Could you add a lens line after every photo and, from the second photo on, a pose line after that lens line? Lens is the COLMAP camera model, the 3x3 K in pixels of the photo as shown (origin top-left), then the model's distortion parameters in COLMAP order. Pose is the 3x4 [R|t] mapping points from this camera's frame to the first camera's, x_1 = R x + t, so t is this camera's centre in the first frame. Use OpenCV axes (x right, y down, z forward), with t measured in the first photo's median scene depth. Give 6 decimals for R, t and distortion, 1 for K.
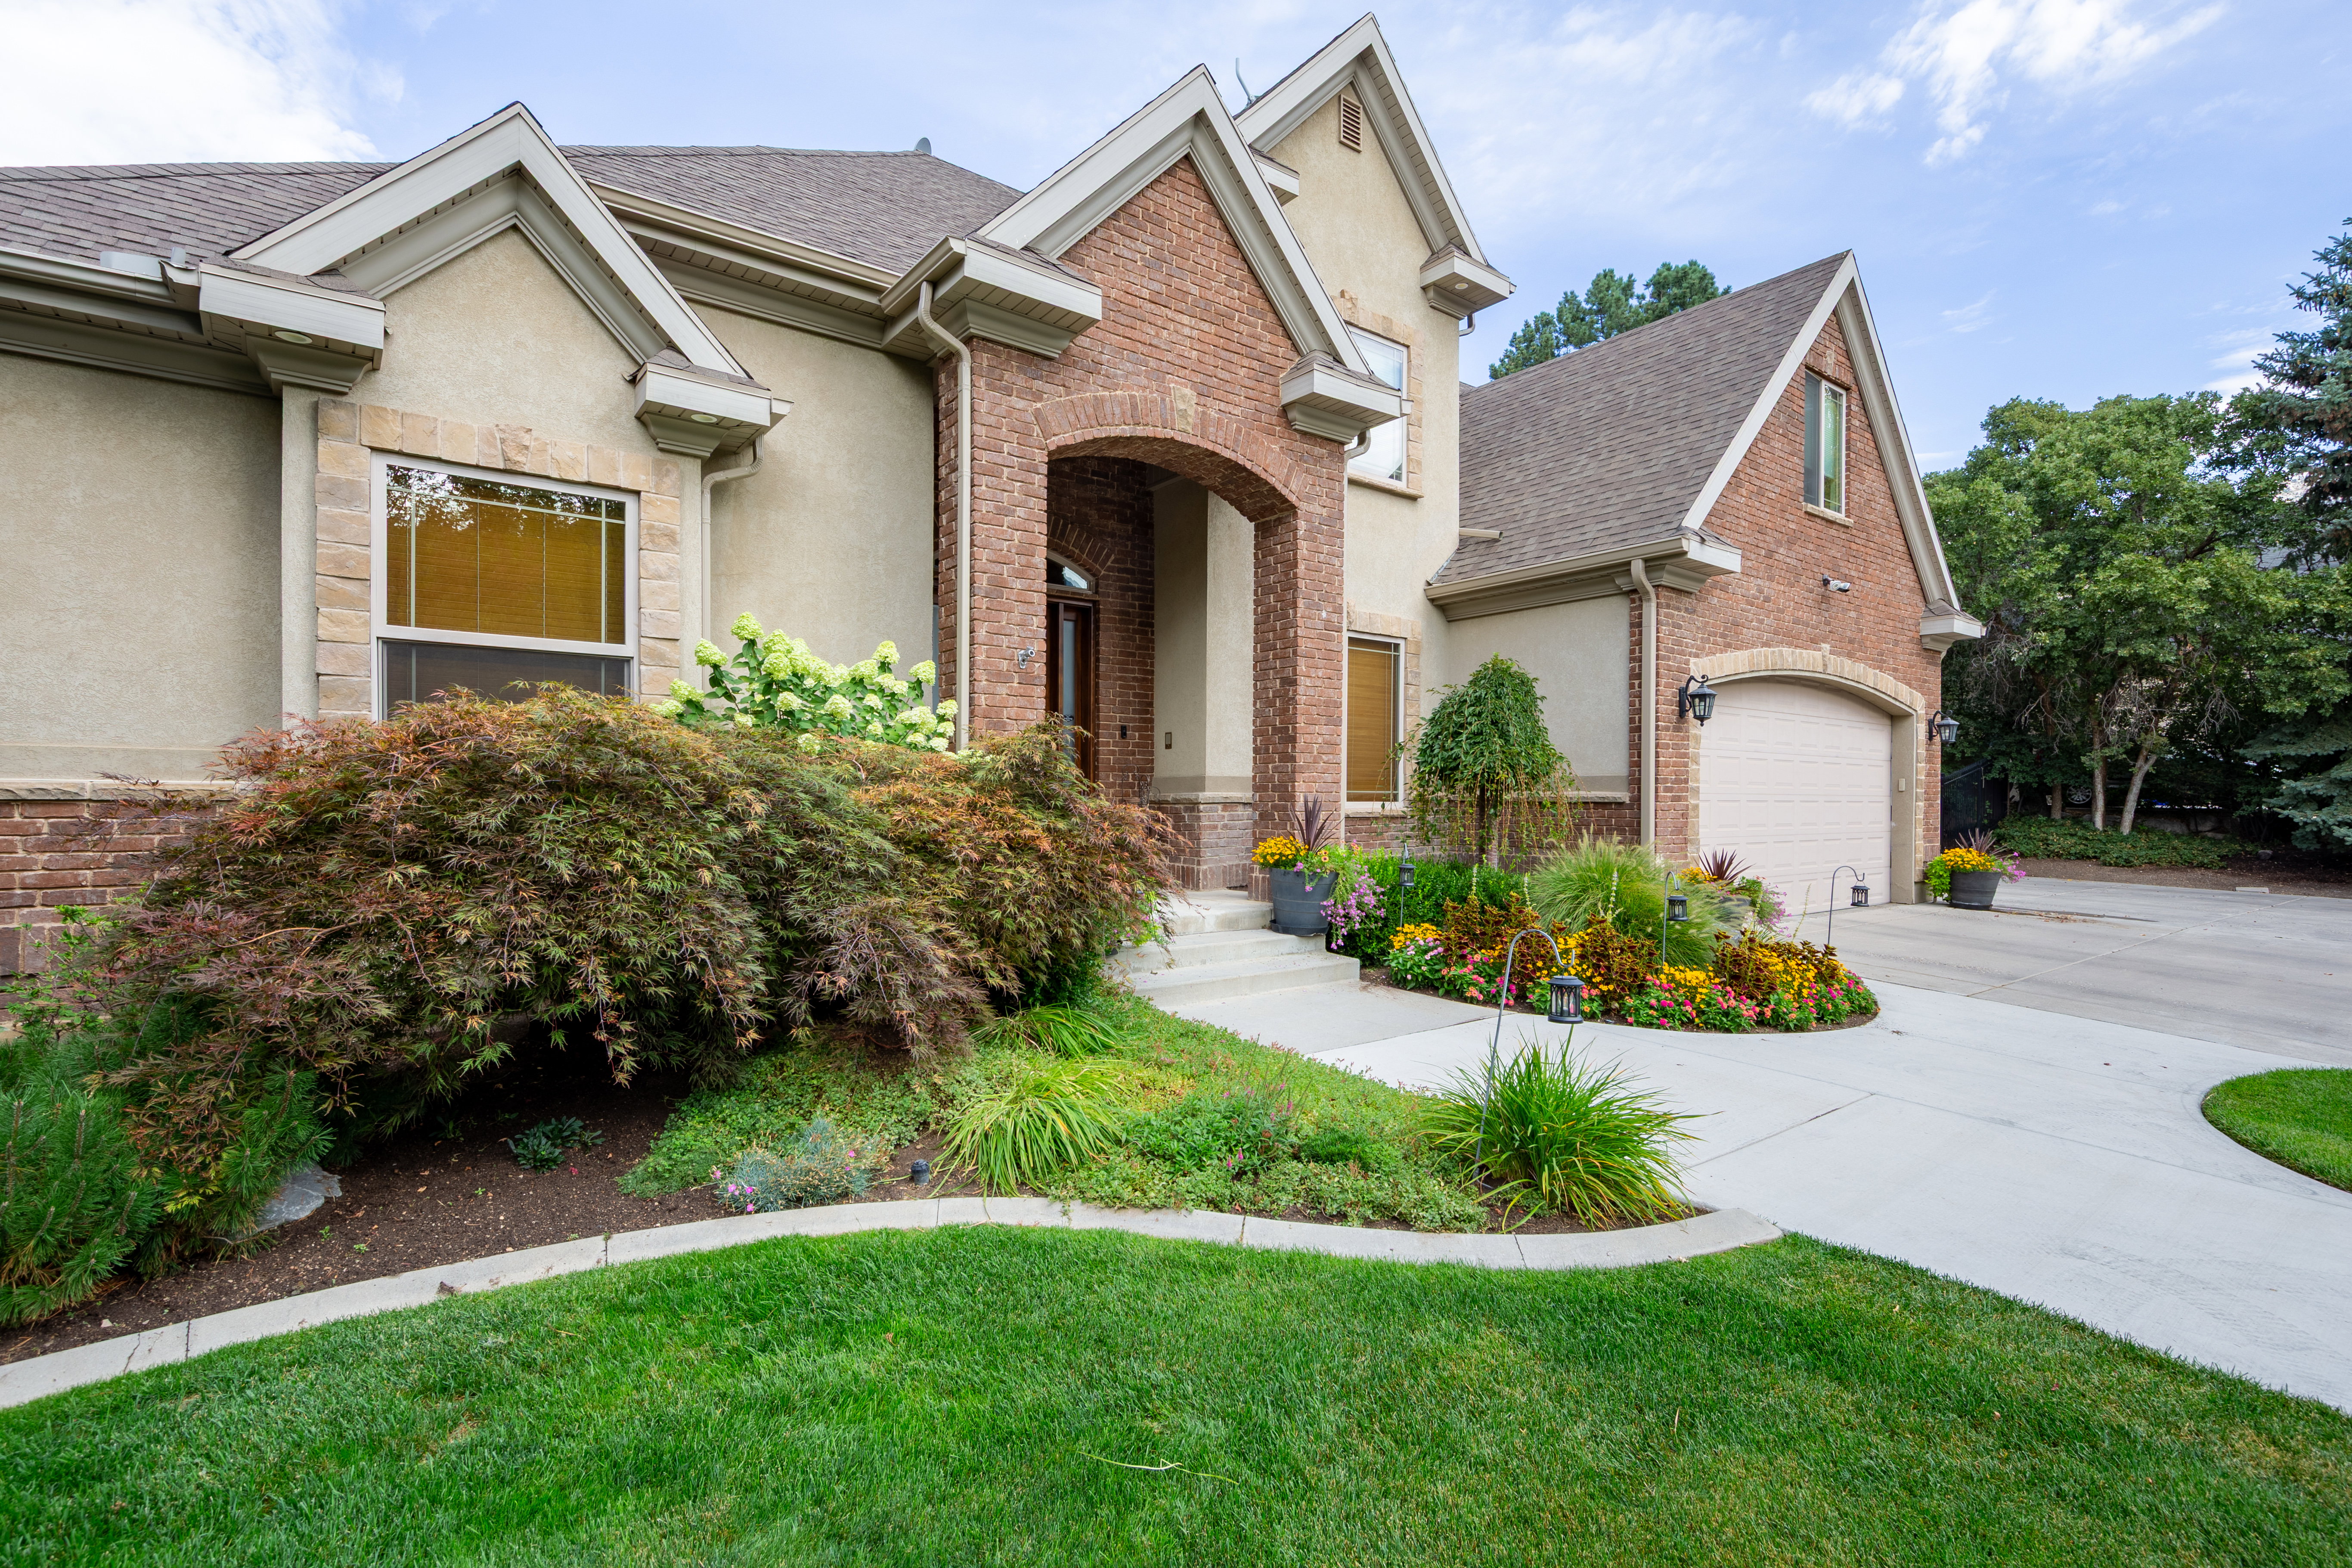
lens RADIAL K [[1091.7, 0, 1192.7], [0, 1091.7, 802.4], [0, 0, 1]] dist [0.012494, -0.002564]
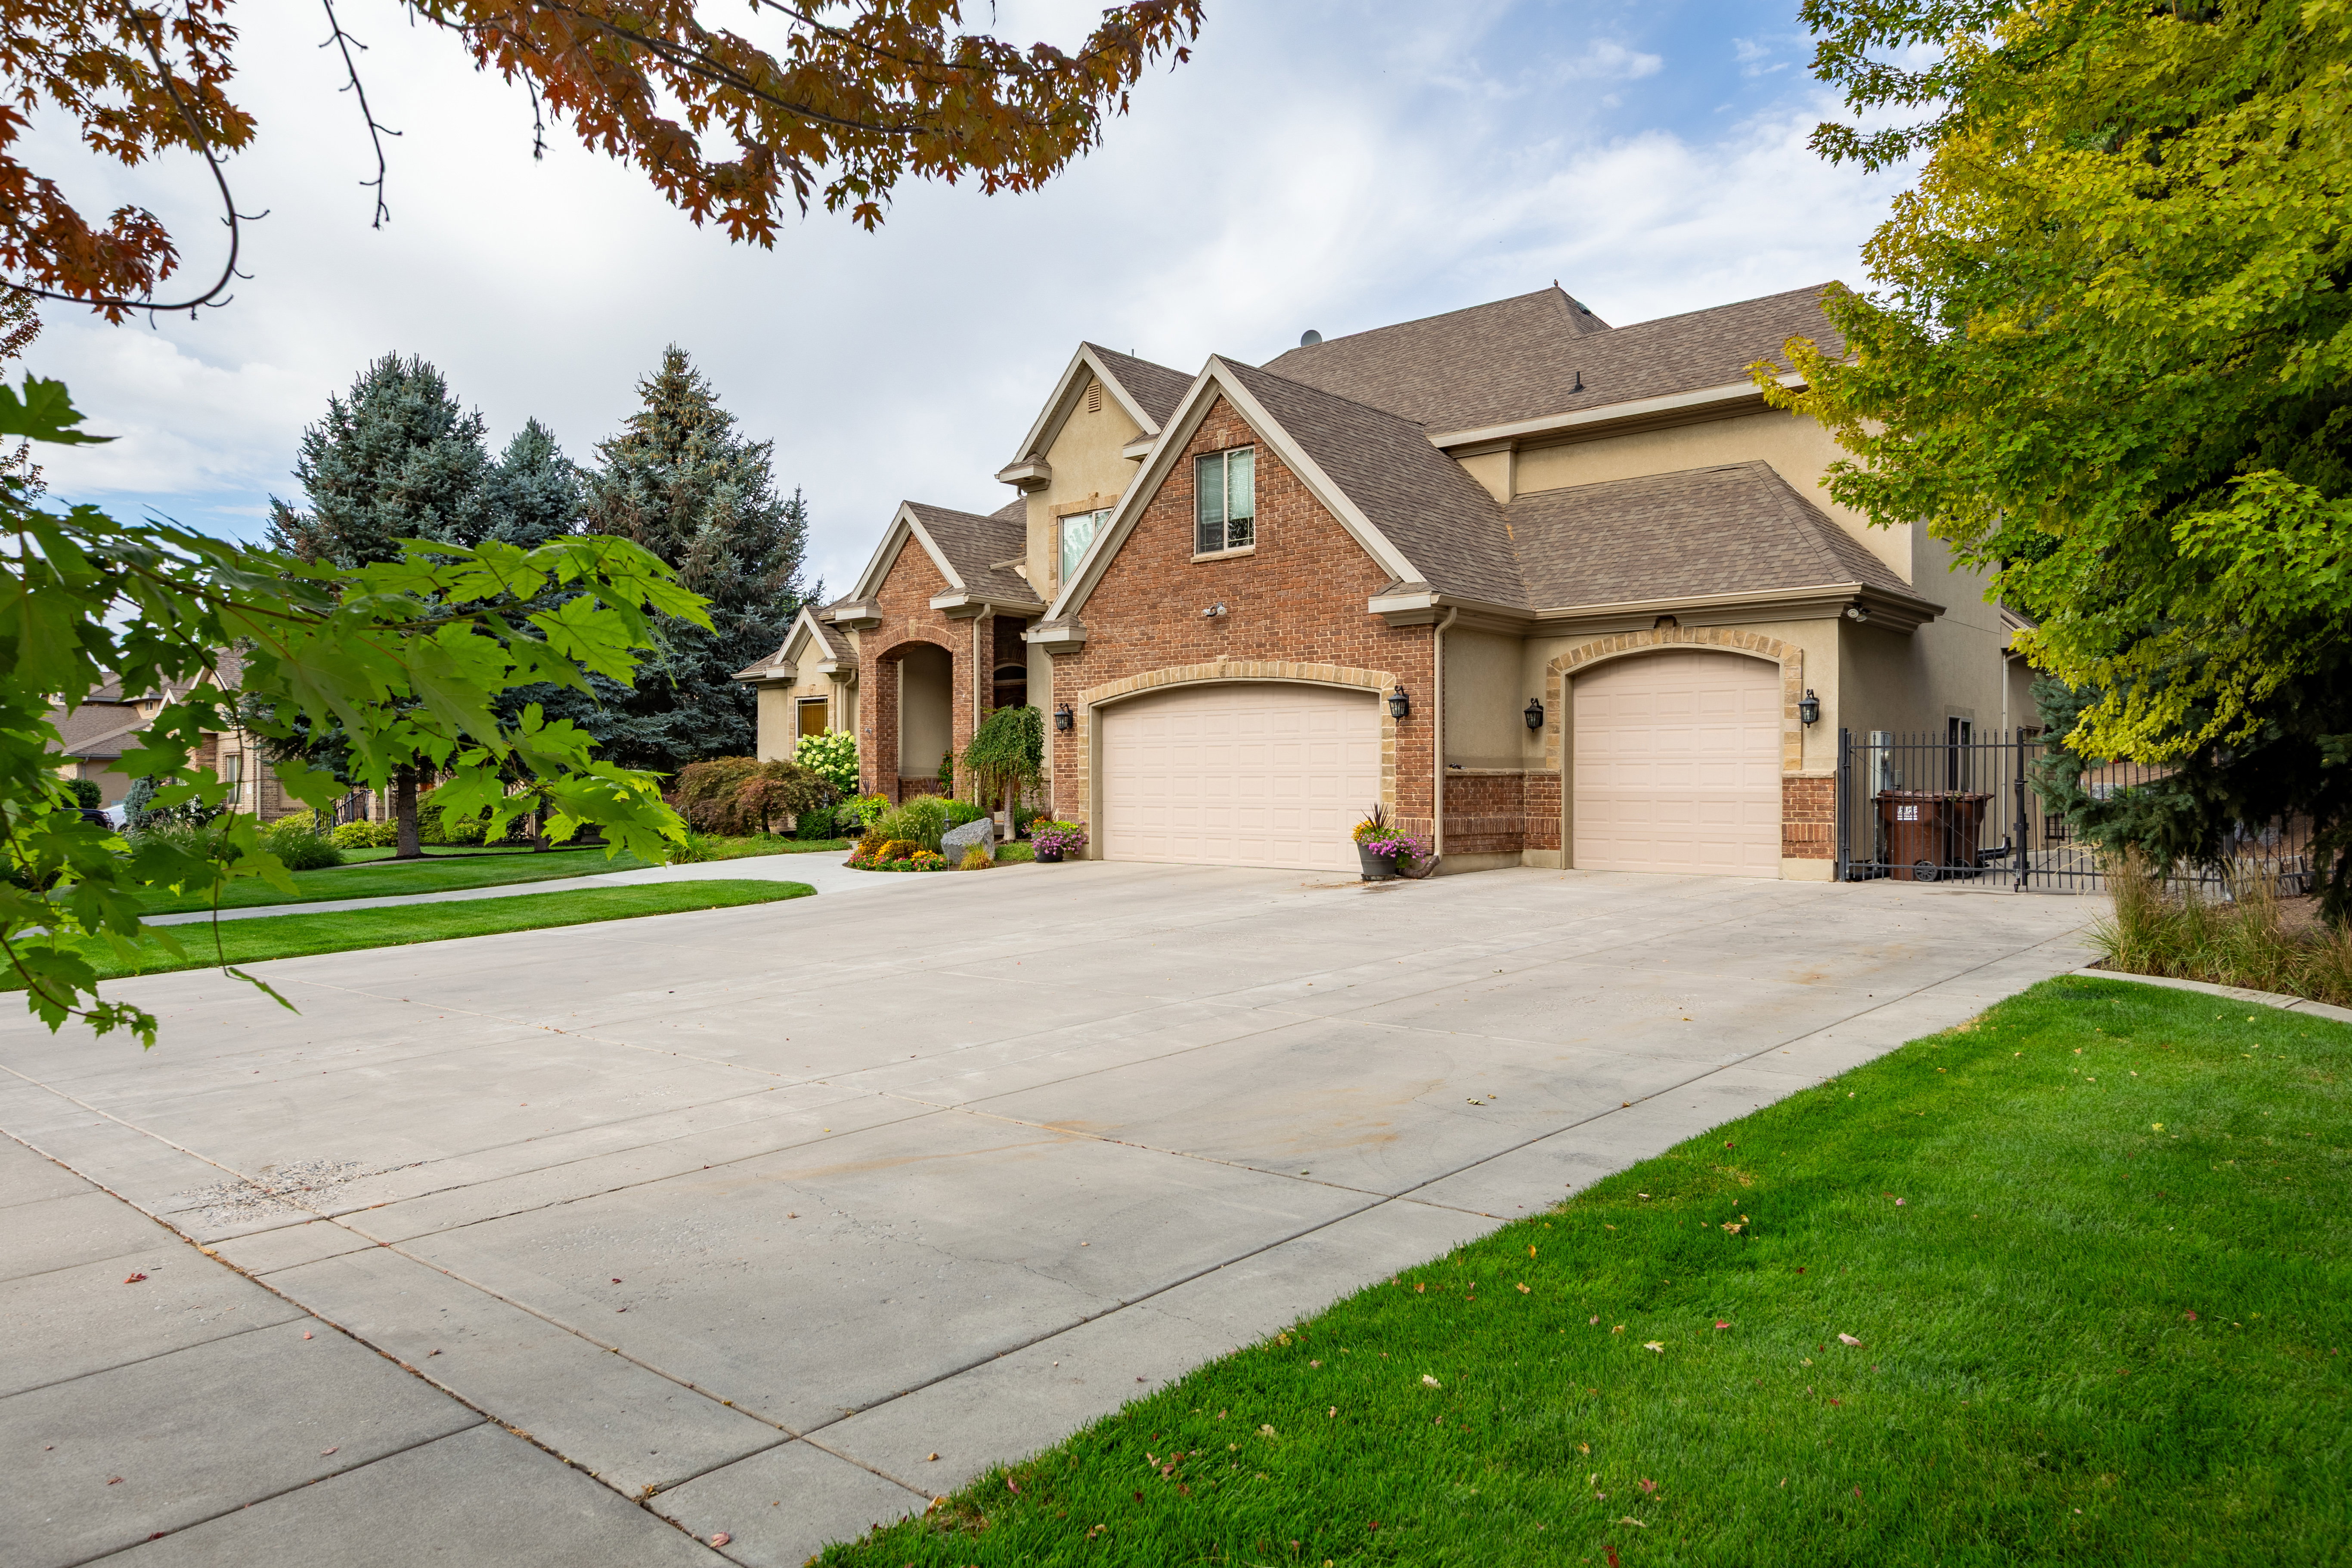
lens RADIAL K [[1599.7, 0, 1155.8], [0, 1599.7, 798.9], [0, 0, 1]] dist [0.020521, -0.004067]
pose [[0.148769, 0.004693, -0.988861, 4.283136], [-0.001392, 0.999989, 0.004537, 0.029903], [0.988871, 0.000701, 0.148774, 1.130206]]
